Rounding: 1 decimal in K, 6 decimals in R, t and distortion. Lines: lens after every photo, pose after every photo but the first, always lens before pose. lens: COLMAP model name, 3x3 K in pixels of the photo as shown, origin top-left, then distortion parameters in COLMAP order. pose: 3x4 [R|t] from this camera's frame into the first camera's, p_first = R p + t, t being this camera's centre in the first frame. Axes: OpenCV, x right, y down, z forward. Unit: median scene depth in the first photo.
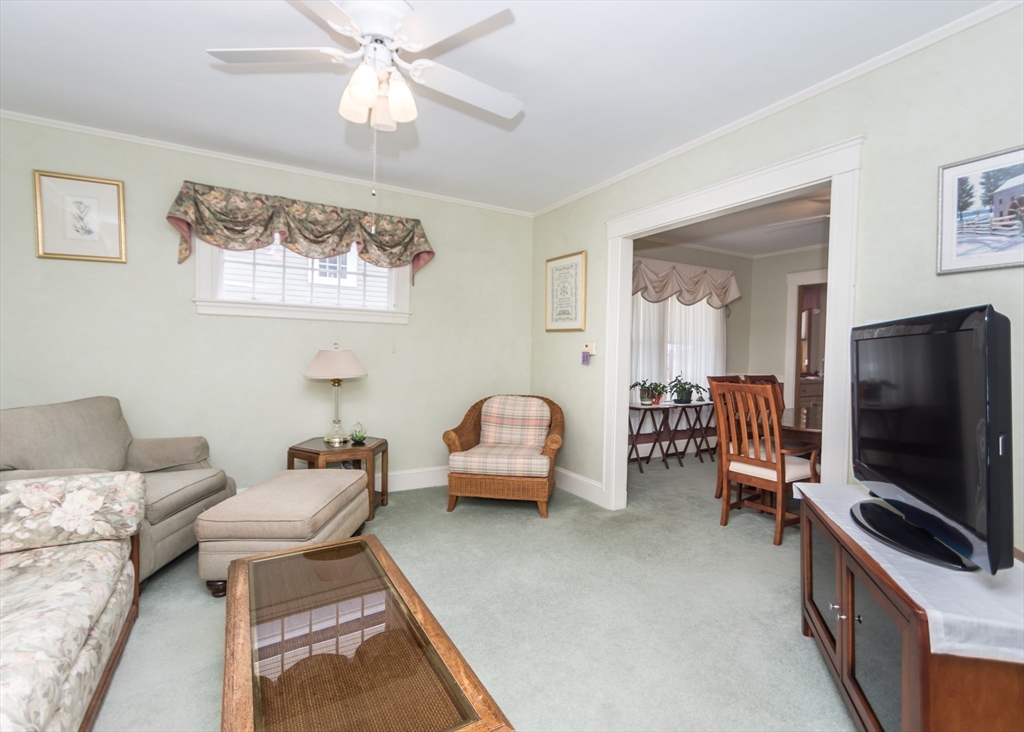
lens RADIAL K [[481.3, 0, 551.1], [0, 481.3, 362.4], [0, 0, 1]] dist [0.000536, -0.004922]
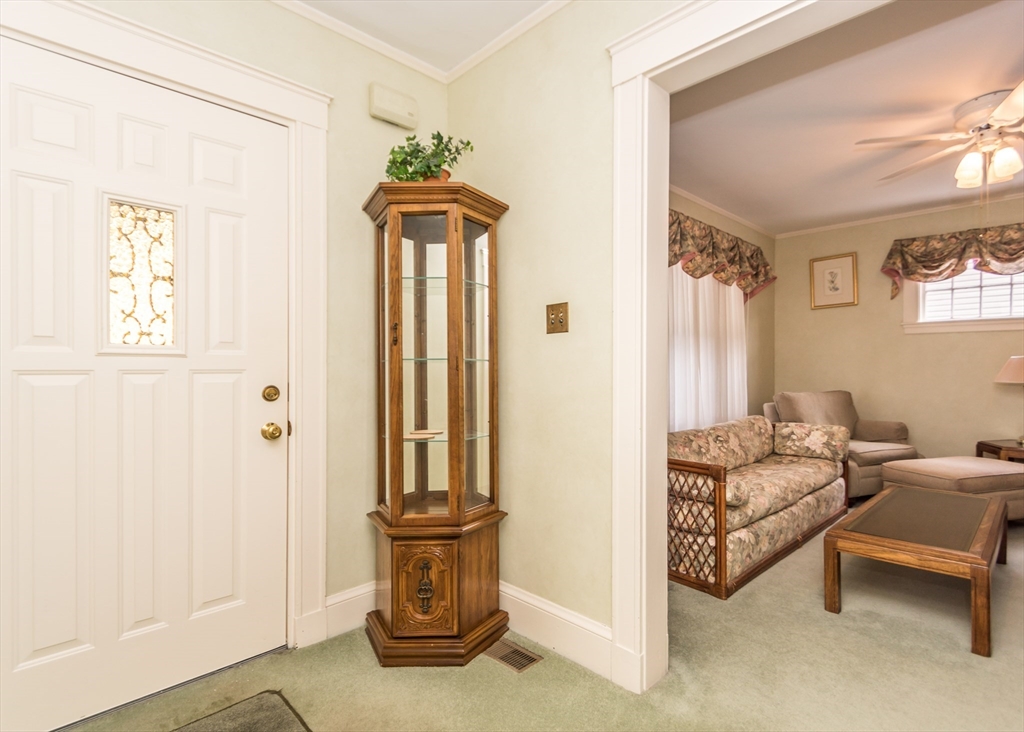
lens RADIAL K [[512.4, 0, 512.0], [0, 512.4, 366.0], [0, 0, 1]] dist [0.003681, -0.000508]
pose [[0.176969, -0.022356, -0.983962, 0.500588], [-0.020188, 0.999449, -0.026339, 0.049568], [0.984009, 0.024526, 0.176421, -0.348627]]
